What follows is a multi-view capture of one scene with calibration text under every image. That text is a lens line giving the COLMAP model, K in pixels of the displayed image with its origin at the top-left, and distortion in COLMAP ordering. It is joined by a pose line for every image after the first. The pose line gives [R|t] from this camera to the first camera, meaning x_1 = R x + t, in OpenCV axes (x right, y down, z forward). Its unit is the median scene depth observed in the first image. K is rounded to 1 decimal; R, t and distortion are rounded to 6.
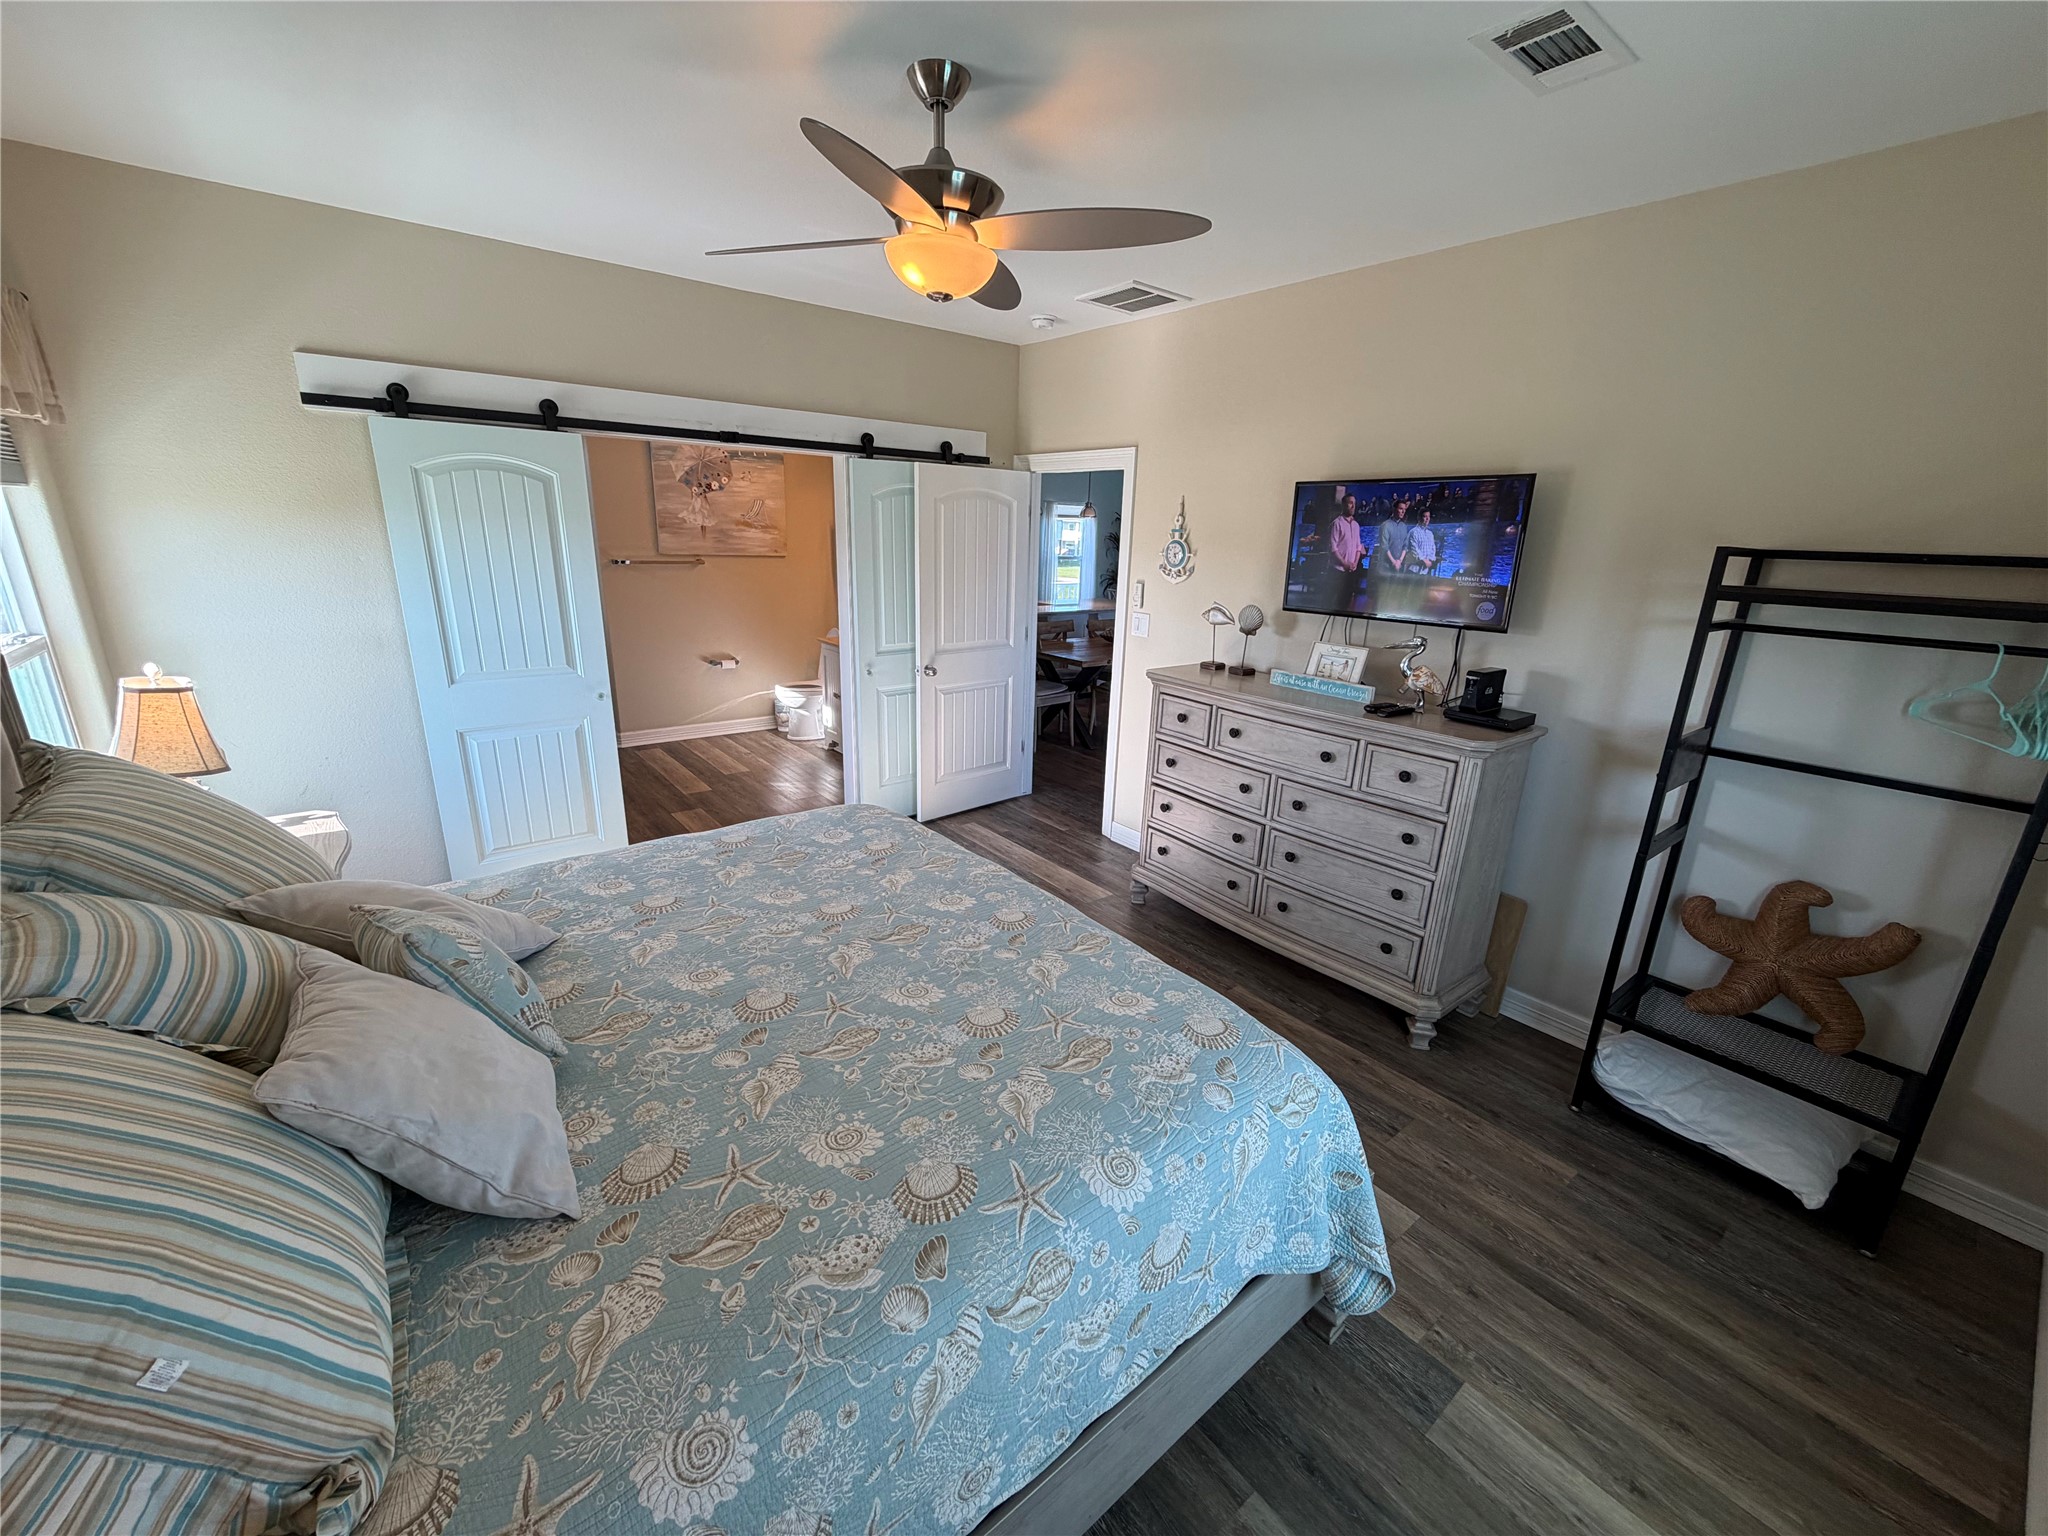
lens RADIAL K [[813.1, 0, 1021.4], [0, 813.1, 762.6], [0, 0, 1]] dist [0.000426, -0.000156]
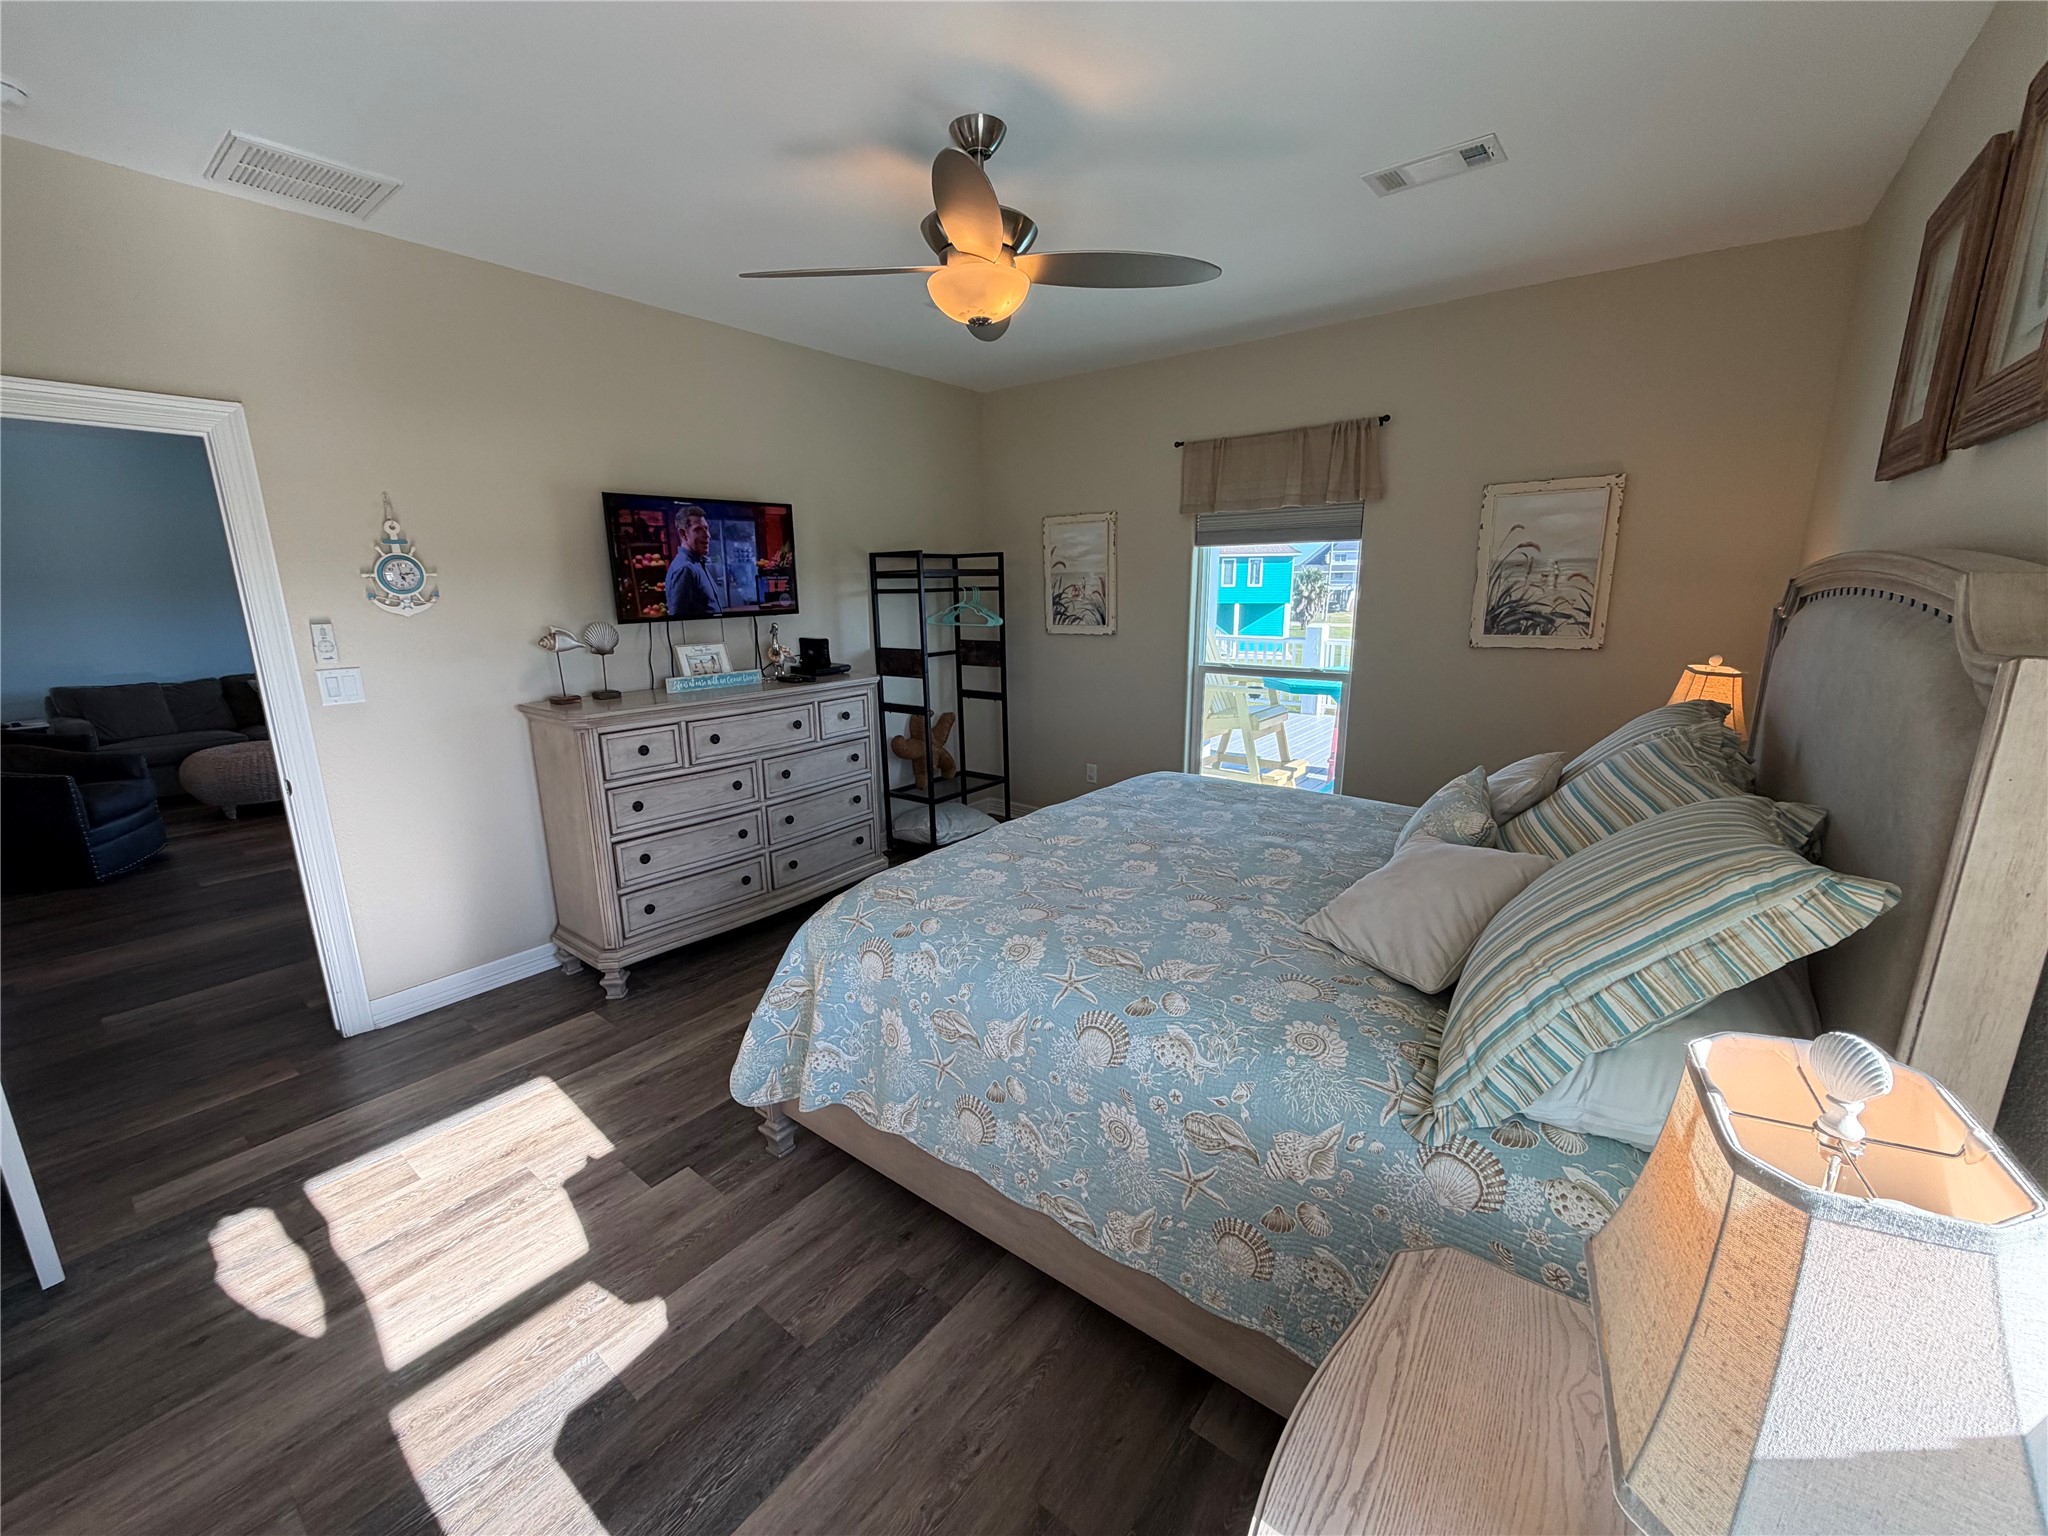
lens RADIAL K [[813.1, 0, 1020.3], [0, 813.1, 767.4], [0, 0, 1]] dist [0.000426, -0.000156]
pose [[-0.238289, -0.248079, 0.938976, -0.435443], [0.276694, 0.909416, 0.310487, -0.117759], [-0.930945, 0.333794, -0.148062, 0.444158]]
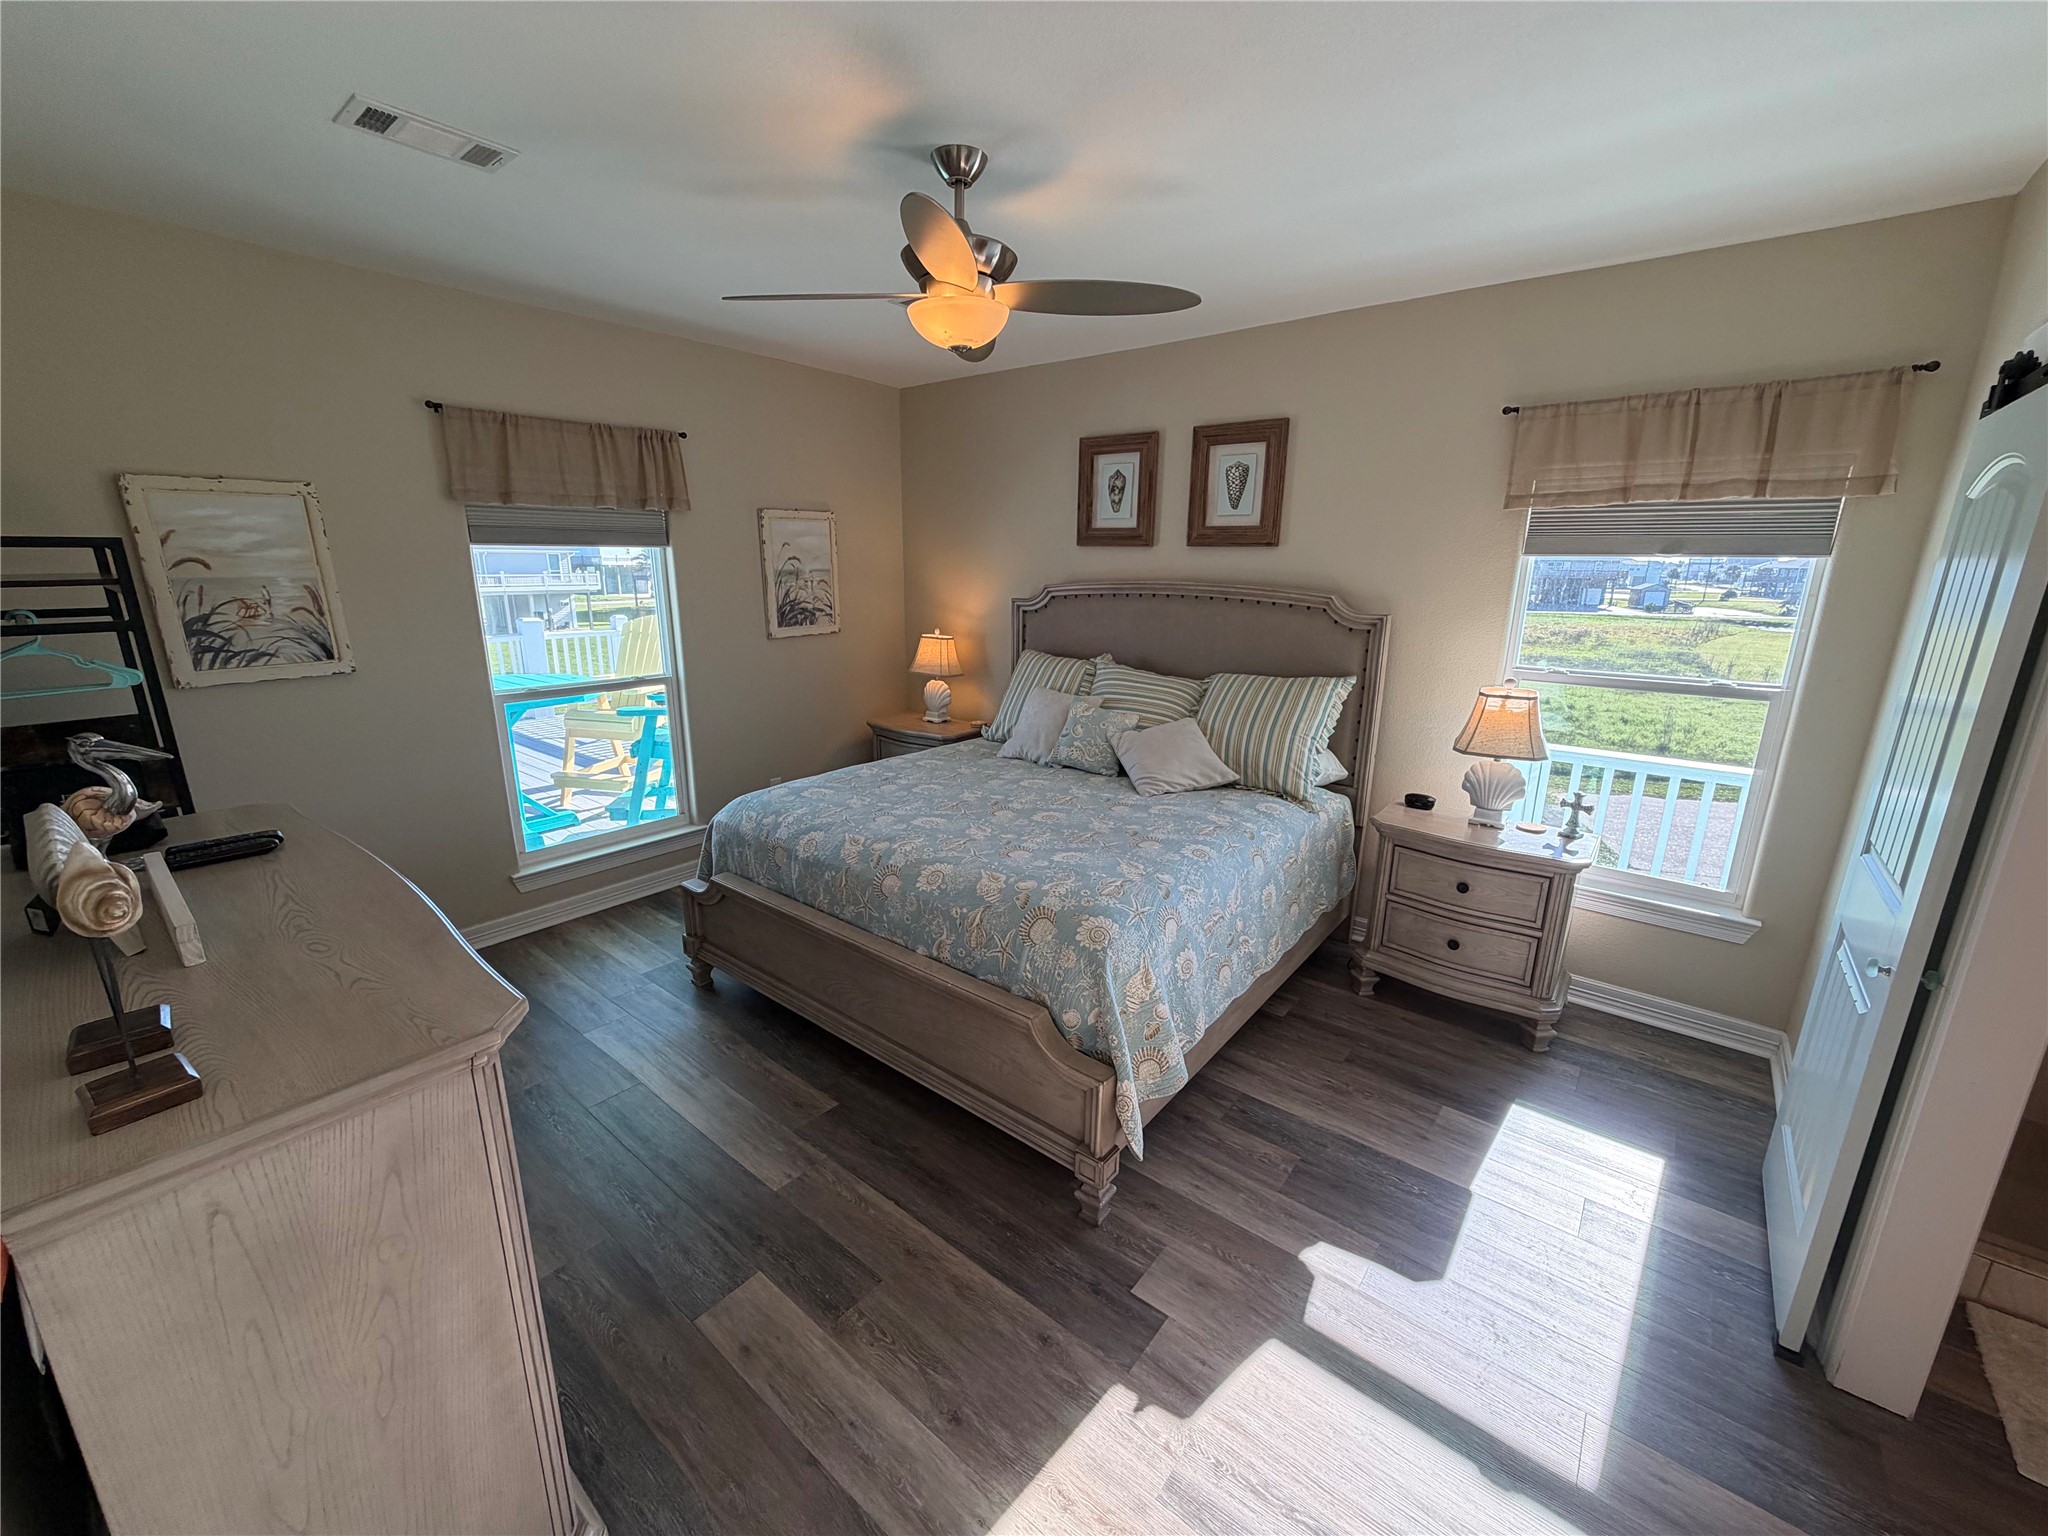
lens RADIAL K [[813.1, 0, 1022.6], [0, 813.1, 765.7], [0, 0, 1]] dist [0.000426, -0.000156]
pose [[-0.974792, 0.012351, -0.222774, 0.023381], [-0.102505, 0.862062, 0.496329, -0.215409], [0.198175, 0.506653, -0.839065, 0.752610]]
